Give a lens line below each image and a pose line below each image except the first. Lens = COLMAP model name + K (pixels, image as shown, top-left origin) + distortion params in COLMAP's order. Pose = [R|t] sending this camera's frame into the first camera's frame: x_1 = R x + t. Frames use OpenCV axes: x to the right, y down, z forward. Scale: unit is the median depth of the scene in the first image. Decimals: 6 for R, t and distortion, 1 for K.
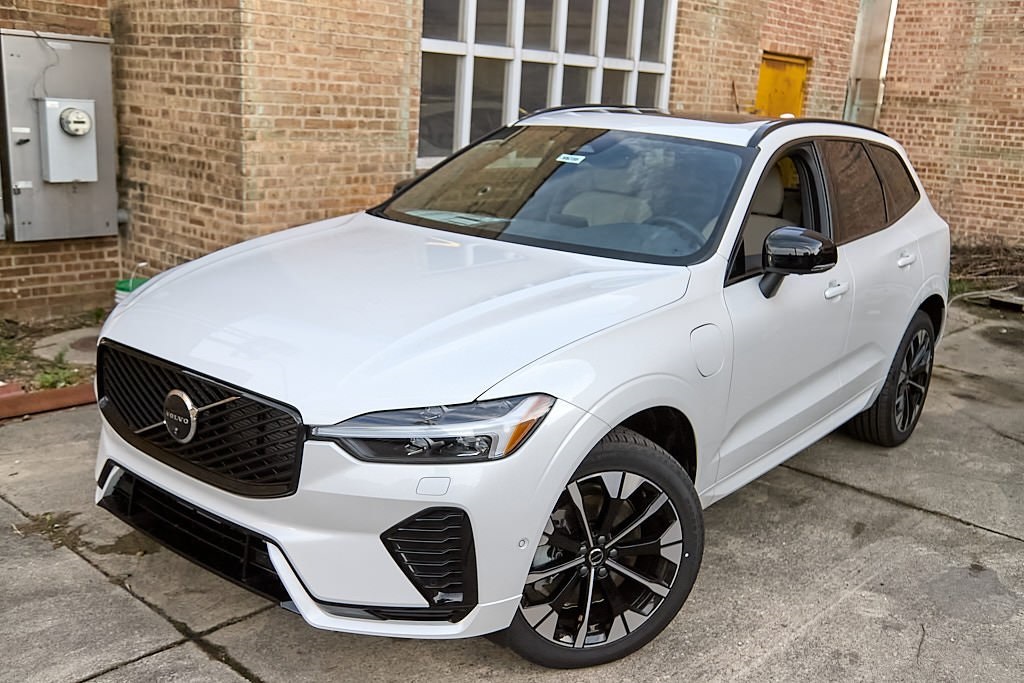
lens RADIAL K [[981.9, 0, 502.0], [0, 981.9, 337.9], [0, 0, 1]] dist [-0.008302, 0.058355]
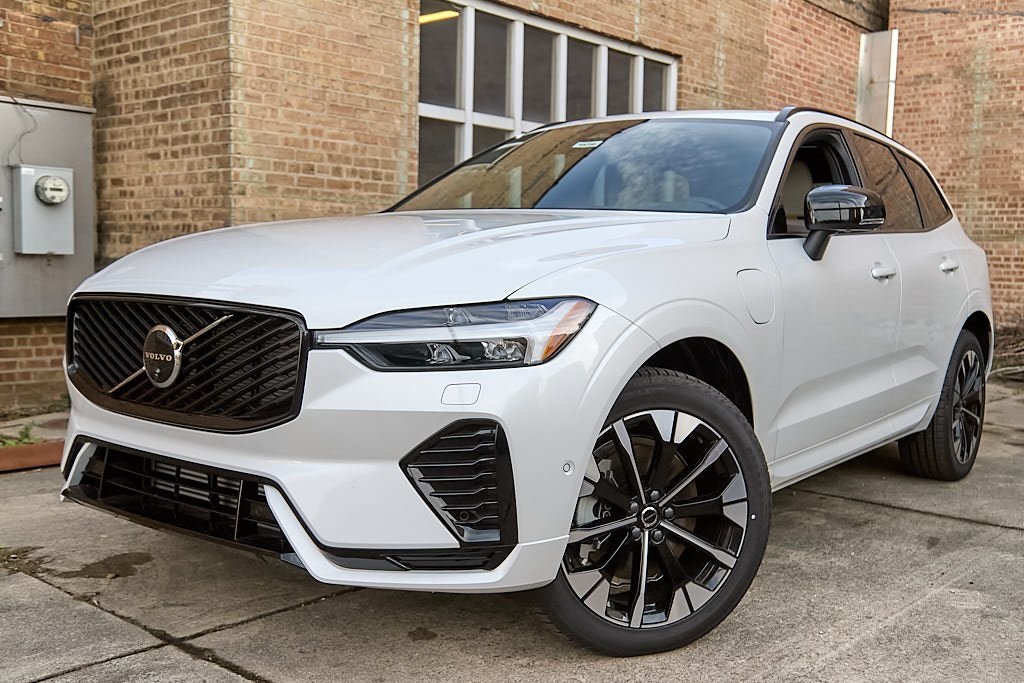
lens RADIAL K [[1026.3, 0, 525.9], [0, 1026.3, 340.6], [0, 0, 1]] dist [-0.004516, 0.046658]
pose [[0.998928, -0.036740, 0.028176, -0.014764], [0.040773, 0.986386, -0.159311, 0.098123], [-0.021939, 0.160289, 0.986826, 0.044249]]
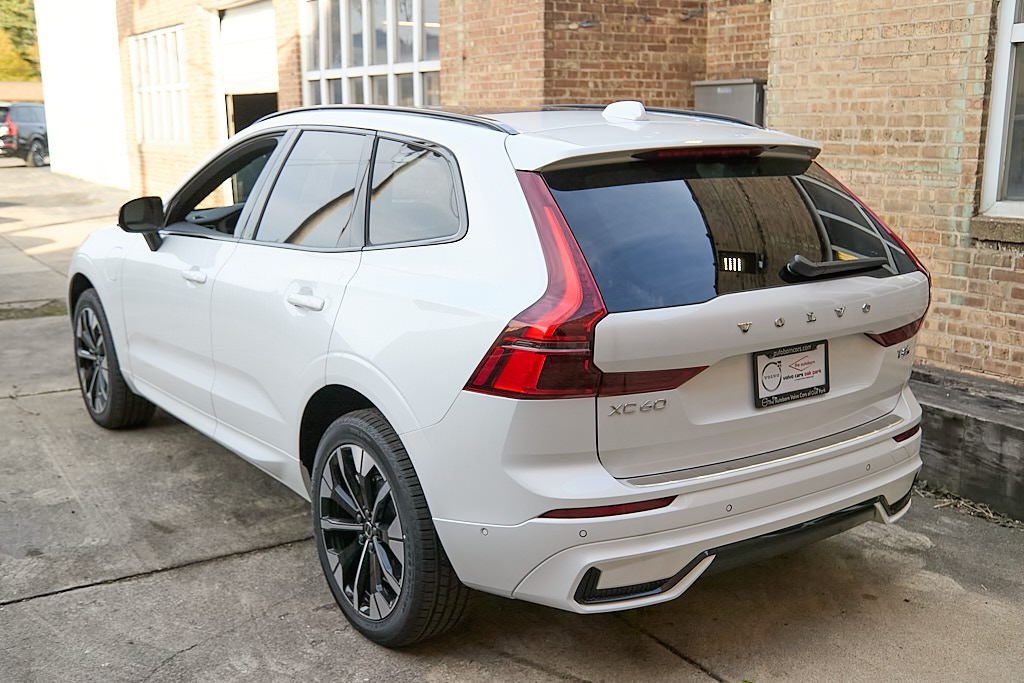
lens RADIAL K [[1077.6, 0, 503.3], [0, 1077.6, 344.6], [0, 0, 1]] dist [0.004177, 0.049170]
pose [[-0.271936, 0.140261, -0.952039, 0.820889], [-0.248667, 0.945478, 0.210323, -0.181131], [0.929632, 0.293935, -0.222232, 0.984184]]
